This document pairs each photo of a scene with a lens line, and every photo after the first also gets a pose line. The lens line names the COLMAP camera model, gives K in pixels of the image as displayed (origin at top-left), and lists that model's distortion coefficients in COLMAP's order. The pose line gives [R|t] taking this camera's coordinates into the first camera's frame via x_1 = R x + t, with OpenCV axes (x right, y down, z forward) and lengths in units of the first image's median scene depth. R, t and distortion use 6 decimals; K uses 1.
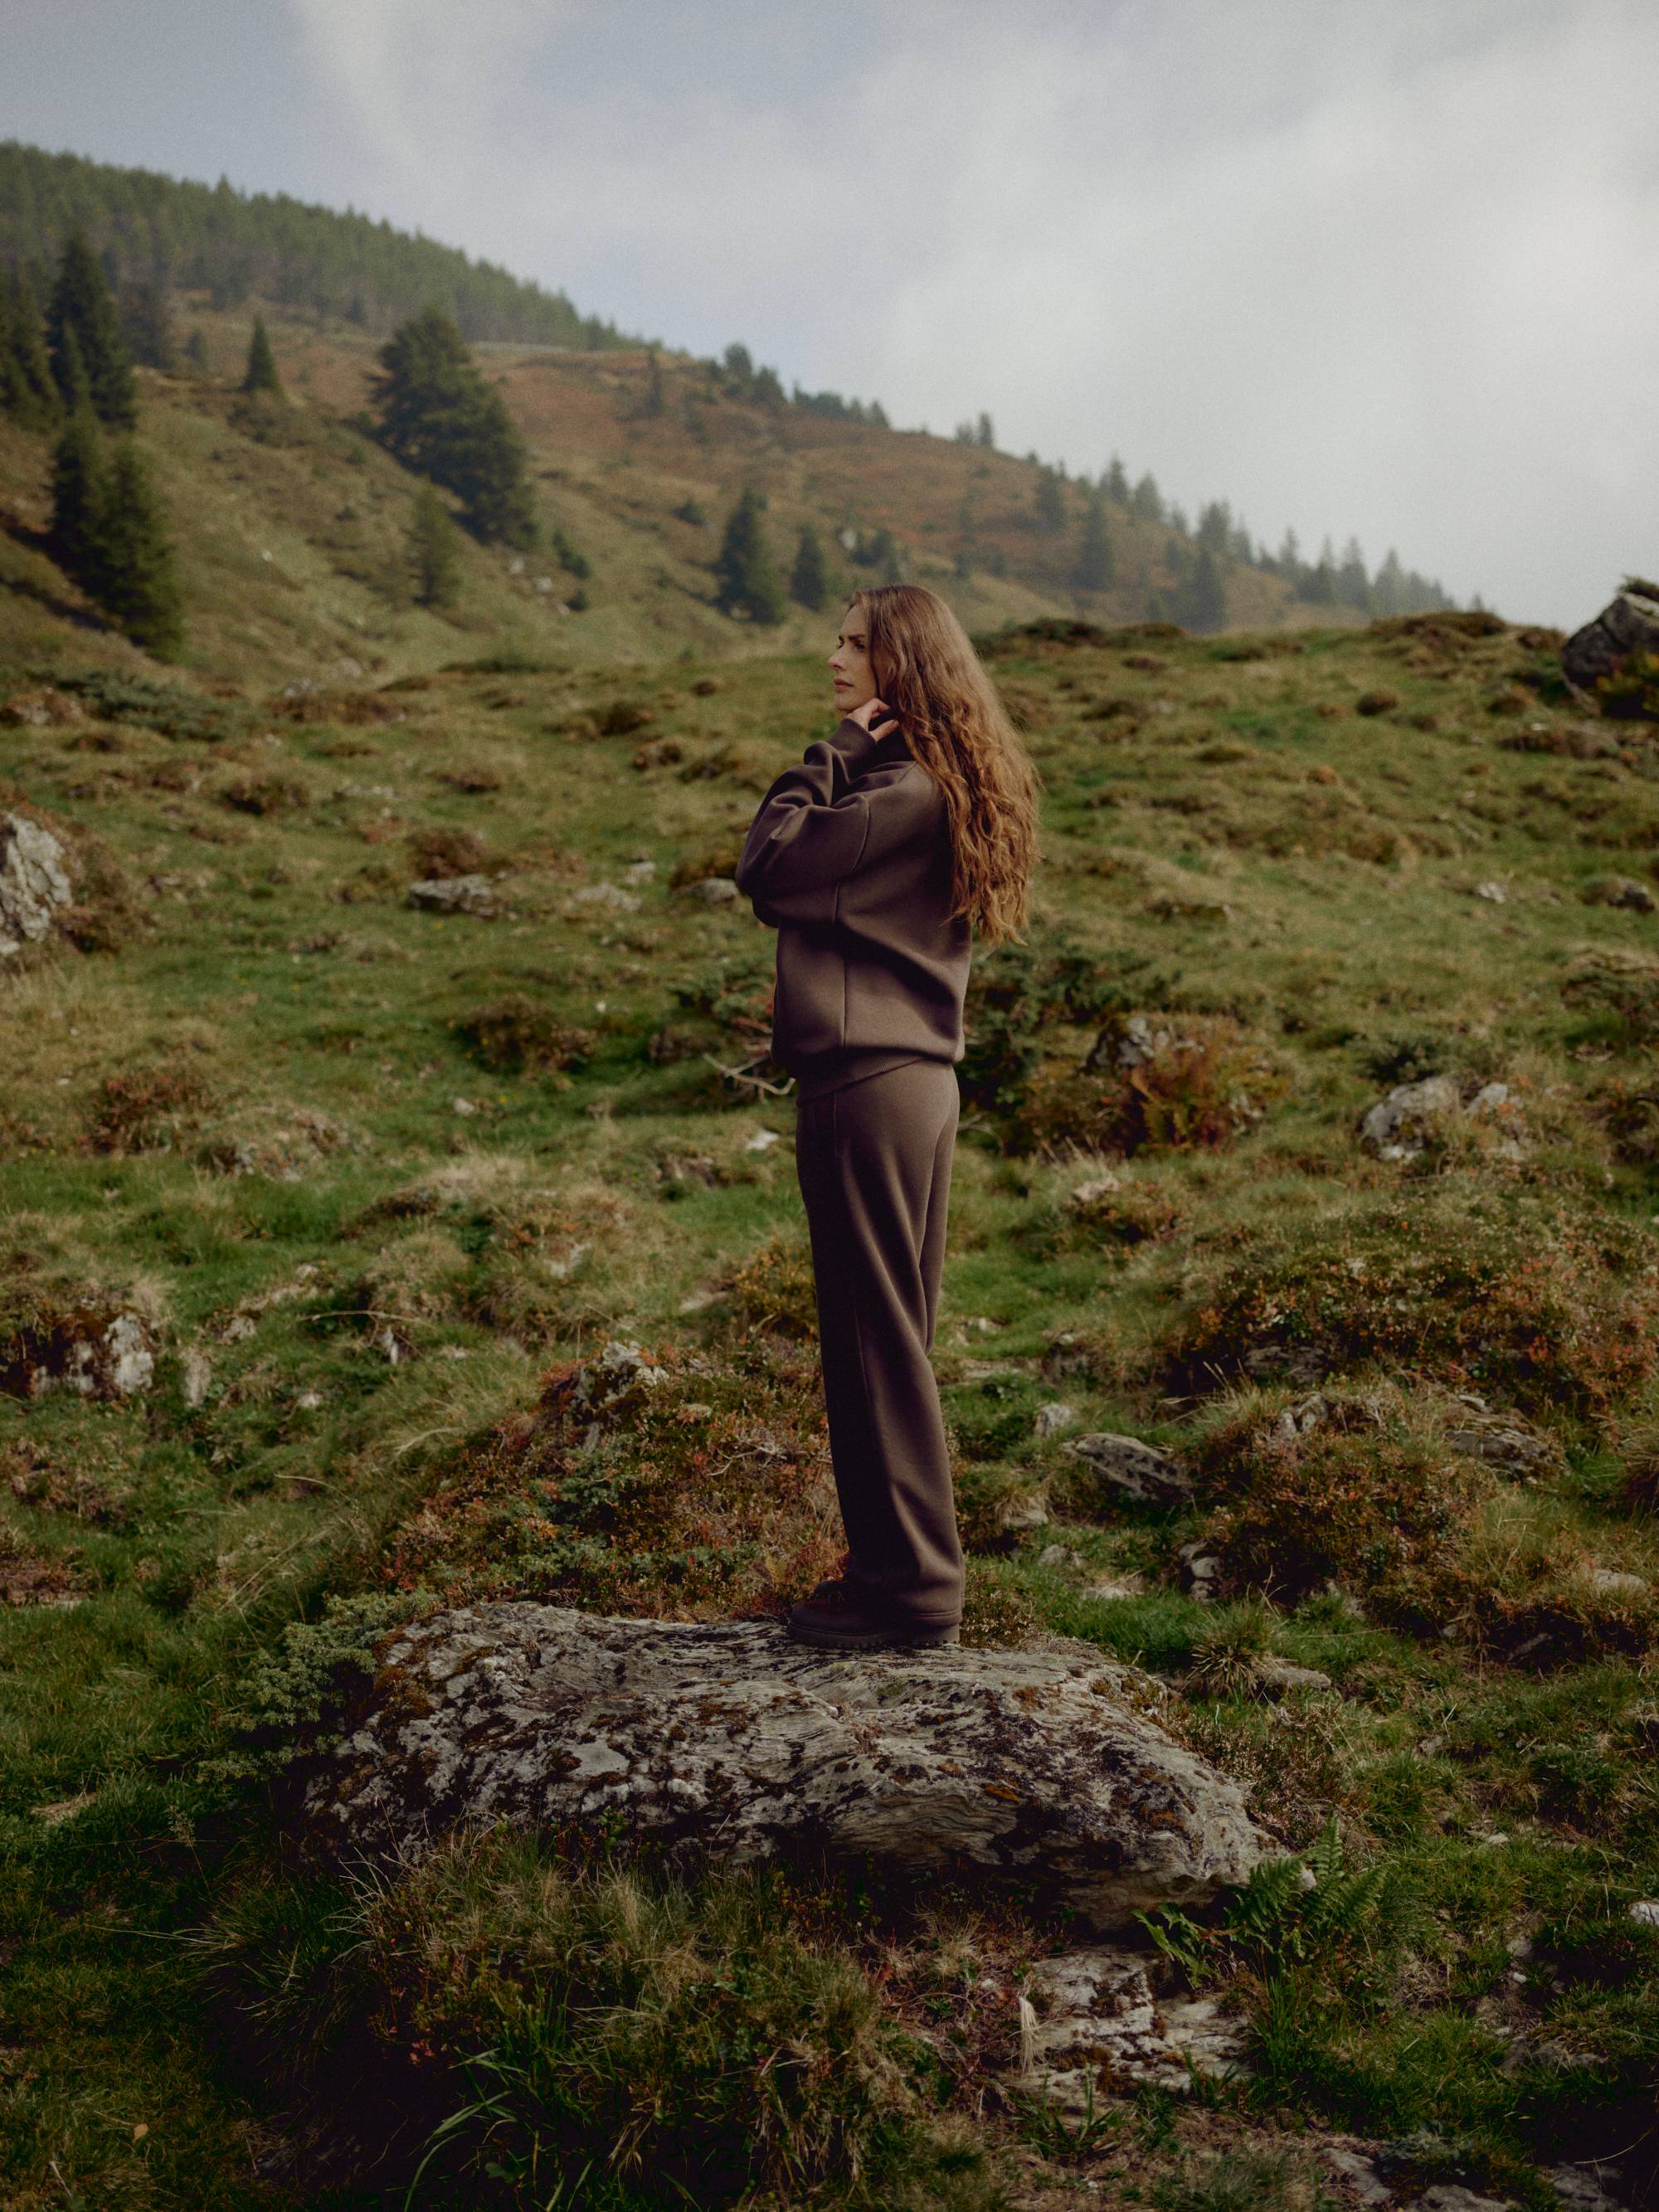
lens RADIAL K [[2715.3, 0, 864.2], [0, 2715.3, 1094.1], [0, 0, 1]] dist [0.010613, -0.056917]
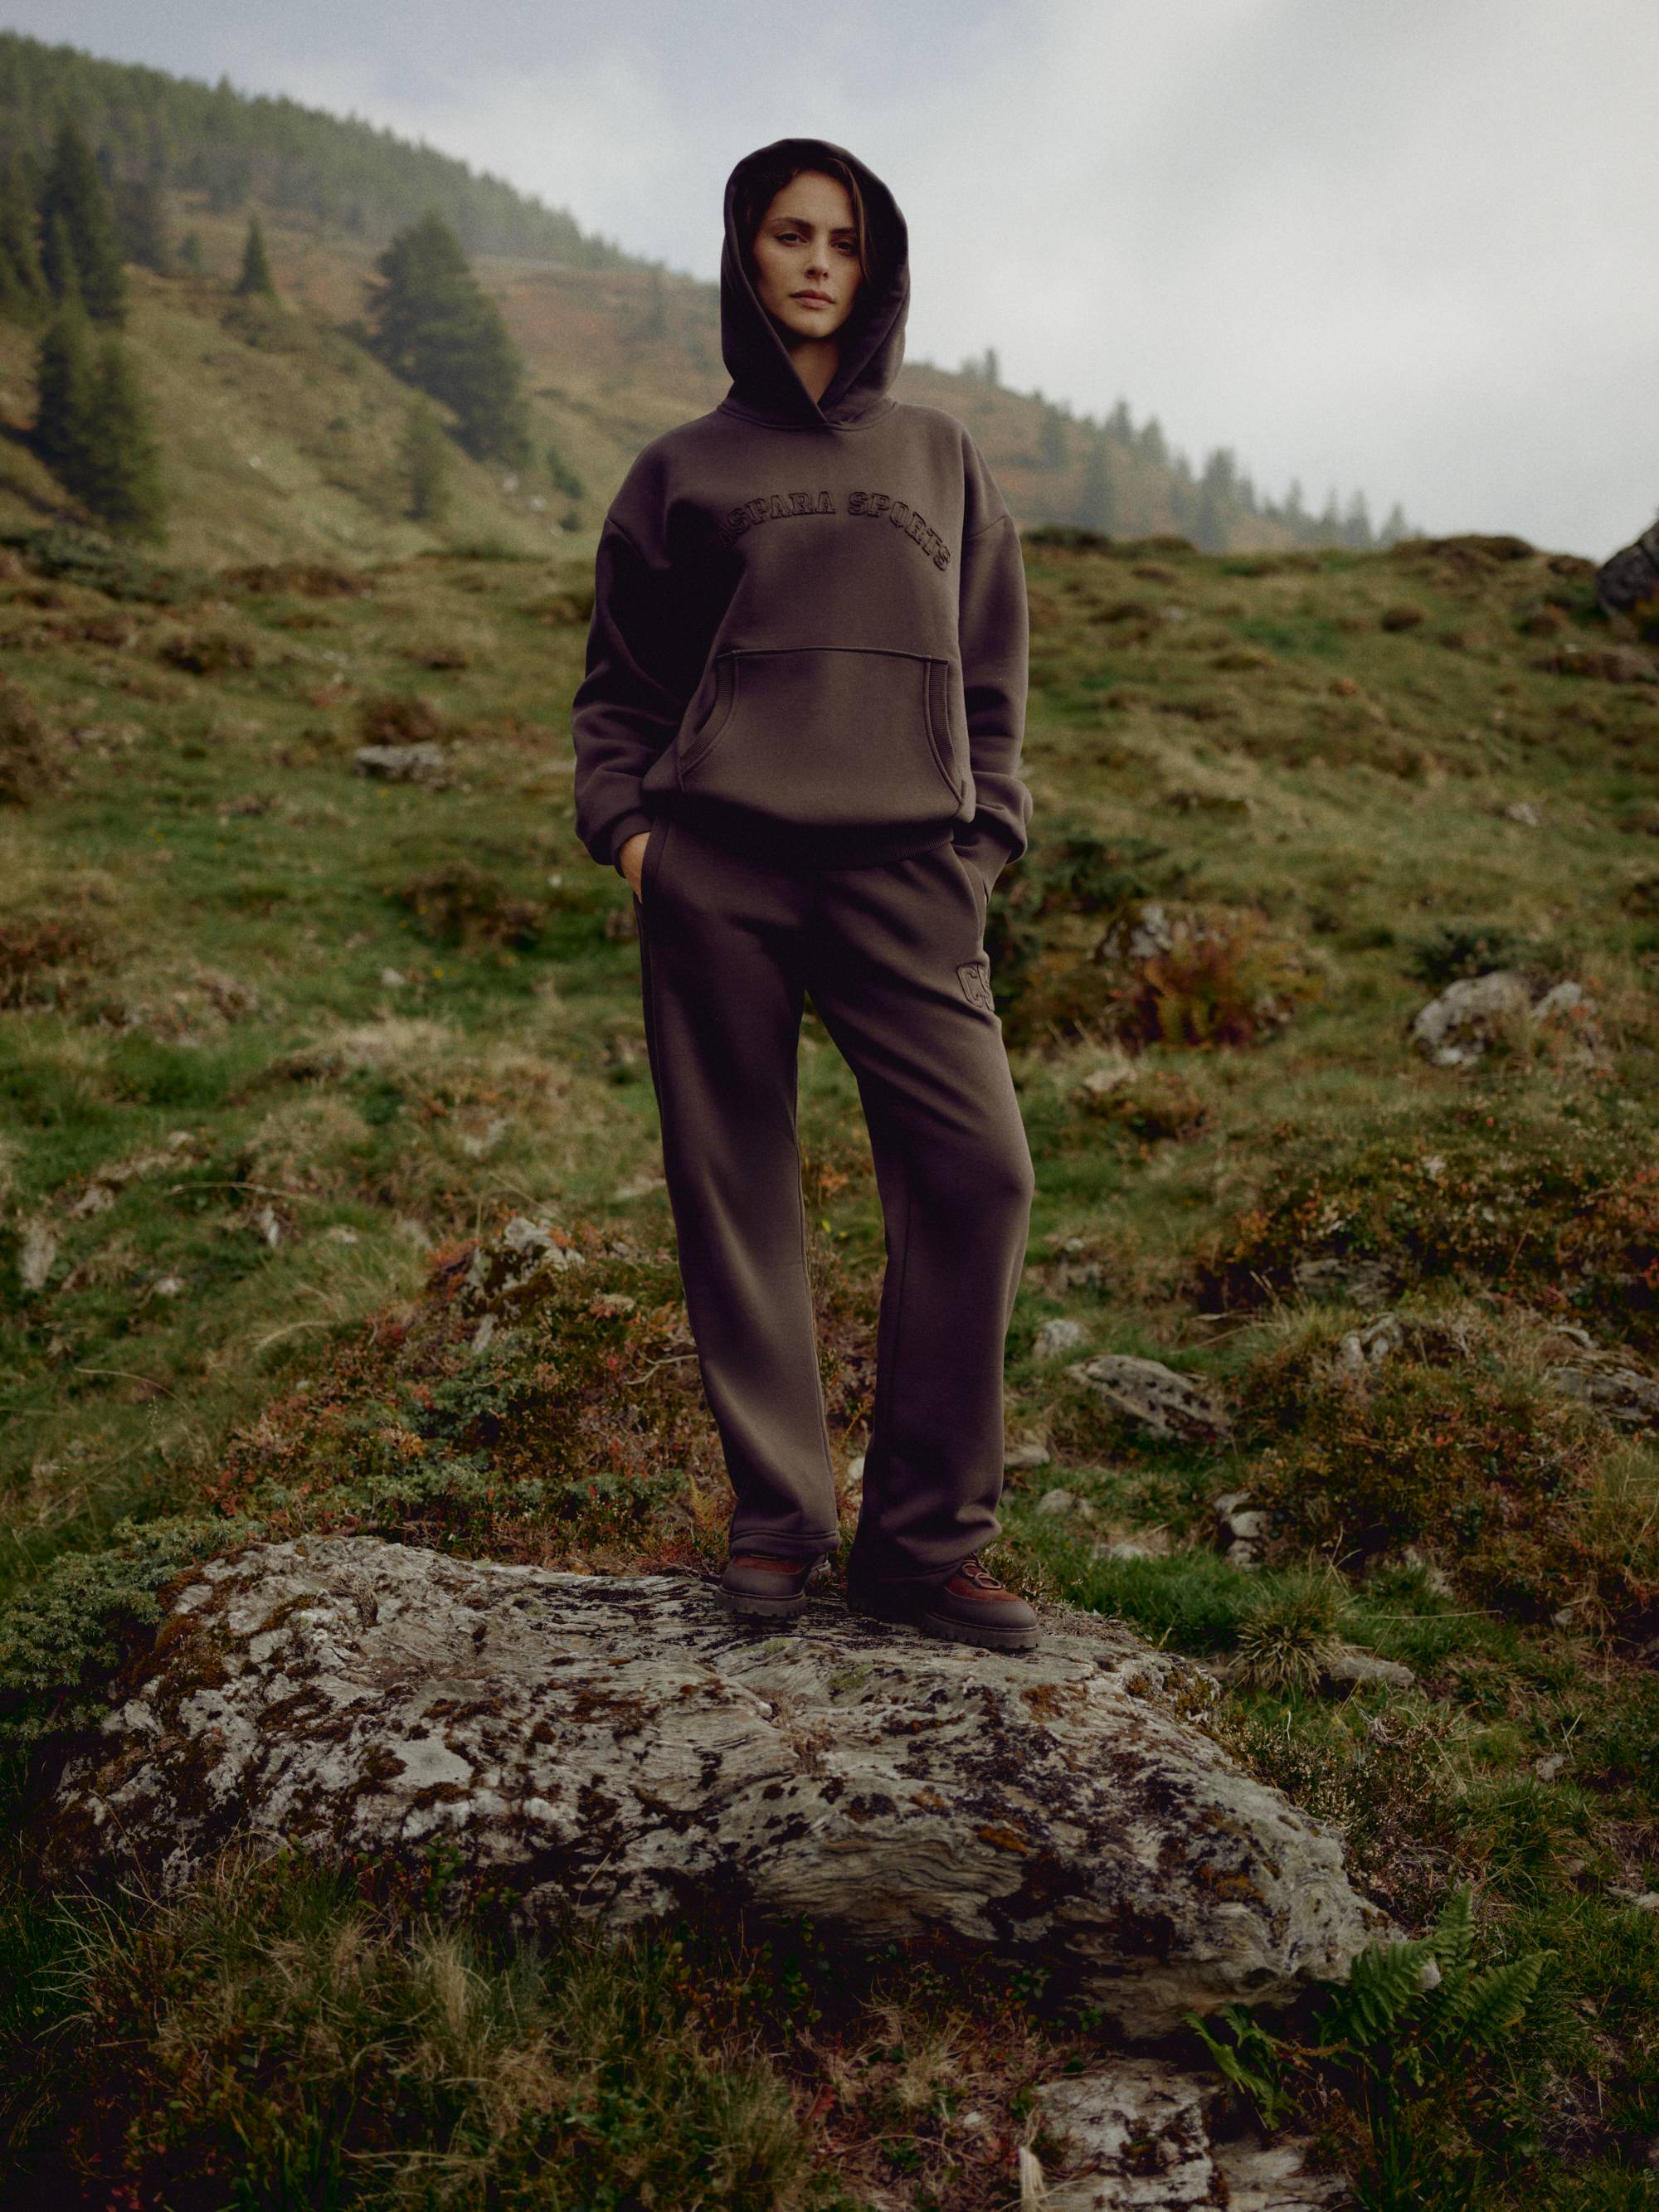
lens RADIAL K [[2674.0, 0, 885.7], [0, 2674.0, 1172.5], [0, 0, 1]] dist [0.014842, 0.014202]
pose [[0.999024, 0.040079, 0.018570, 0.000896], [-0.040919, 0.998042, 0.047310, 0.035476], [-0.016638, -0.048024, 0.998708, 0.205142]]
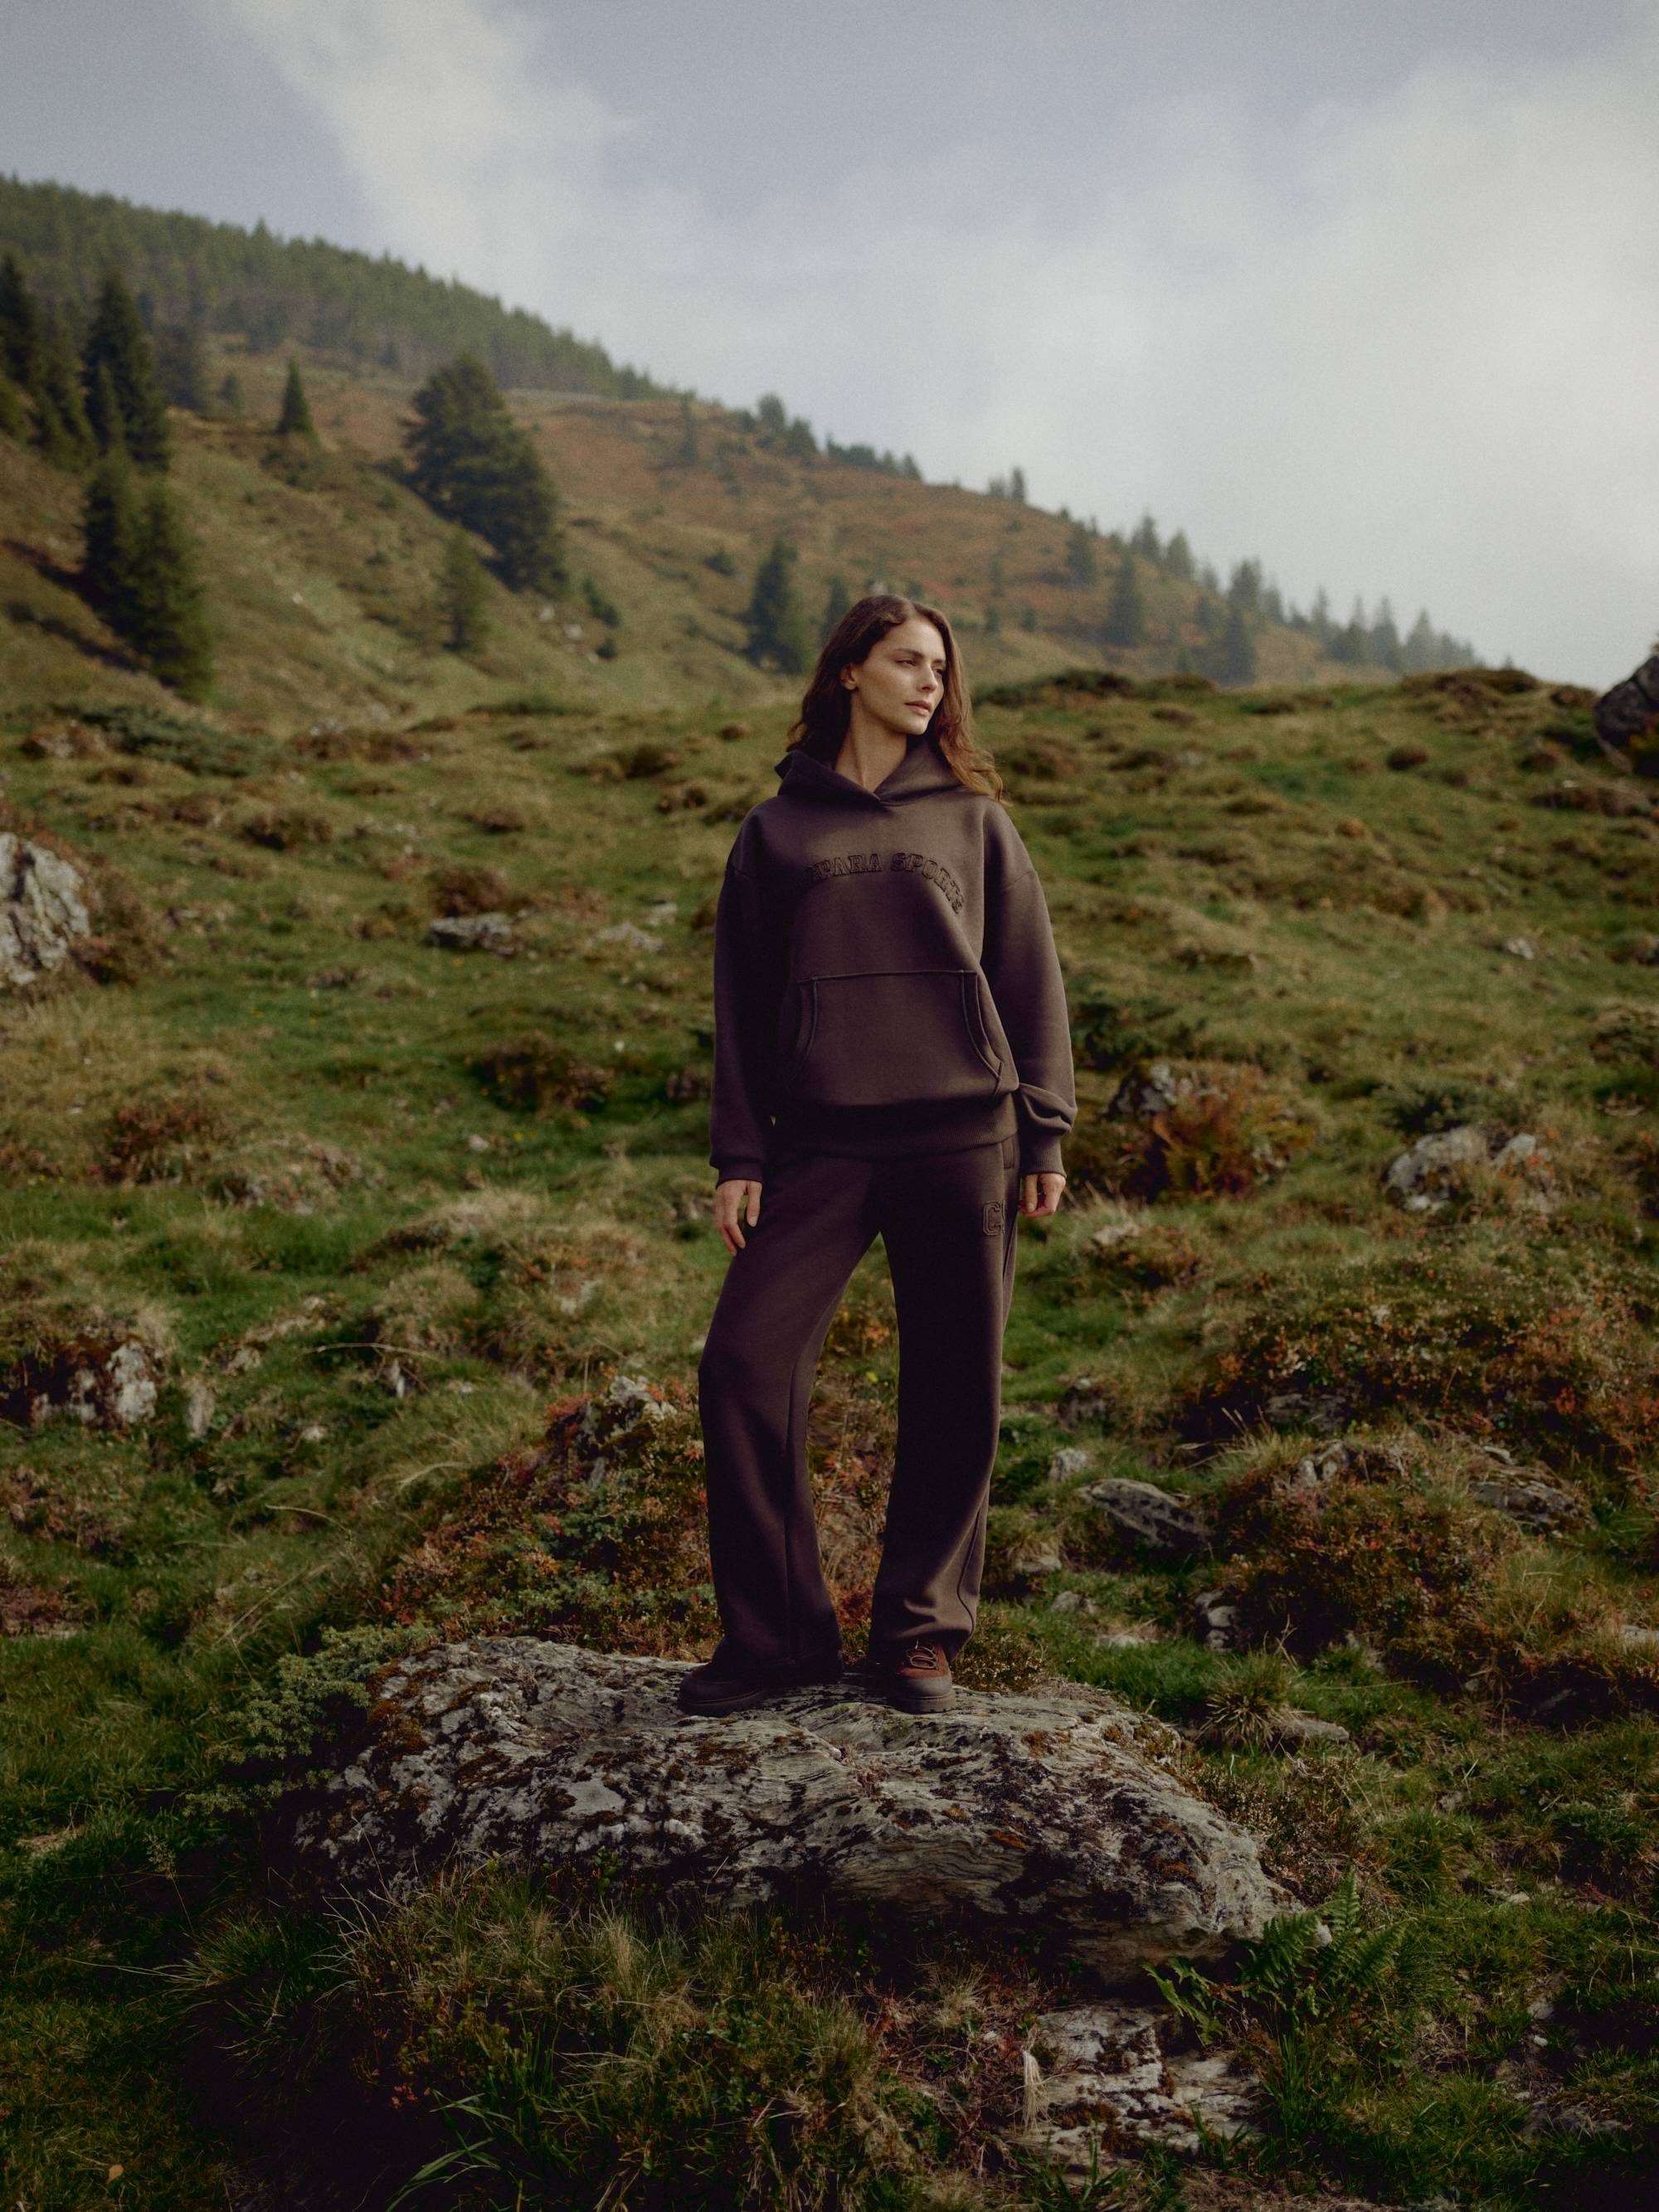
lens RADIAL K [[2714.7, 0, 869.8], [0, 2714.7, 1144.3], [0, 0, 1]] dist [0.009992, -0.053752]
pose [[0.999835, 0.017222, -0.005785, 0.001585], [-0.017232, 0.999850, -0.001664, 0.007458], [0.005756, 0.001764, 0.999982, 0.019707]]
